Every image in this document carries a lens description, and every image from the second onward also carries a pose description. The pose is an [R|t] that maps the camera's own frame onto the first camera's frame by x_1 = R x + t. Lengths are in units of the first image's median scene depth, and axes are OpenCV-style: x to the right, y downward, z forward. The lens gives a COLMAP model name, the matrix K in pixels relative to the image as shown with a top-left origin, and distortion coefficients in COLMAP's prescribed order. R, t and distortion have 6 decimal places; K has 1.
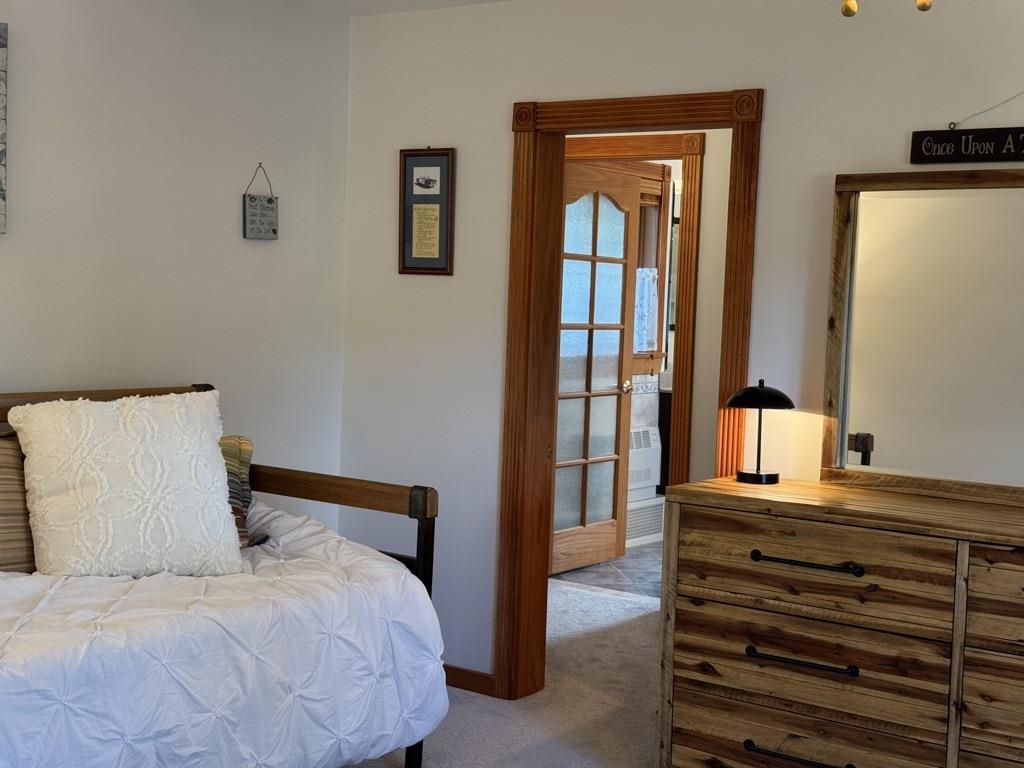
lens RADIAL K [[1423.3, 0, 512.9], [0, 1423.3, 382.3], [0, 0, 1]] dist [0.098531, 0.000000]
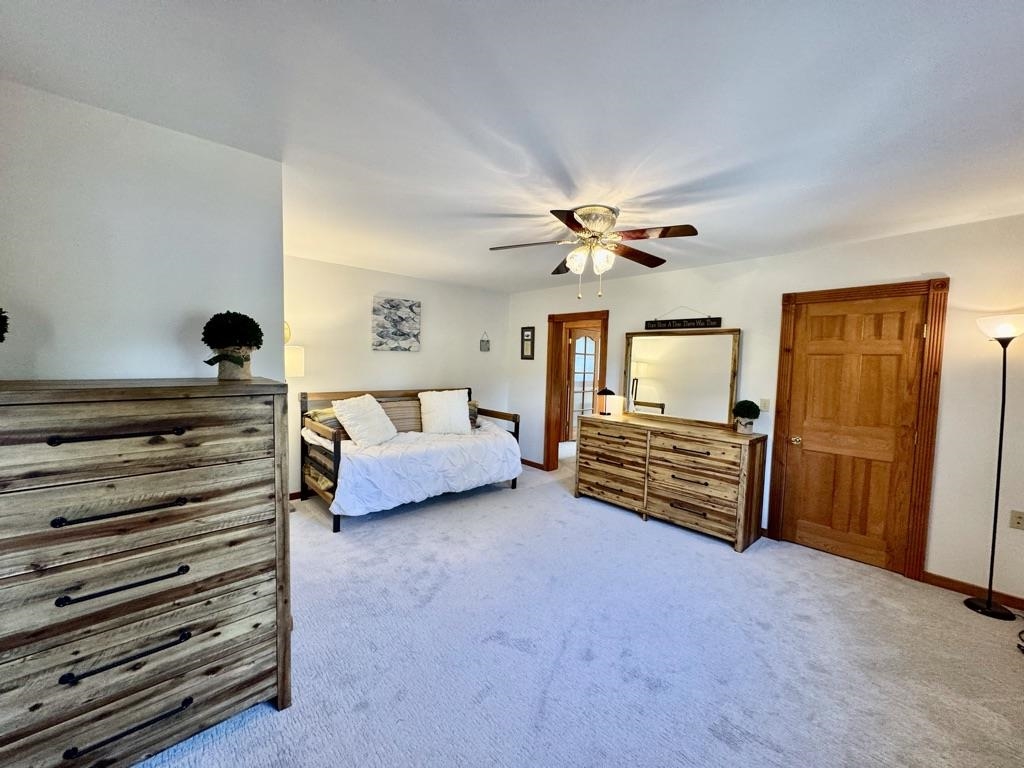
lens RADIAL K [[406.9, 0, 509.5], [0, 406.9, 383.1], [0, 0, 1]] dist [-0.006899, -0.000067]
pose [[0.977645, 0.003631, -0.210231, 0.153941], [-0.006235, 0.999912, -0.011721, 0.000855], [0.210170, 0.012770, 0.977582, -0.098609]]
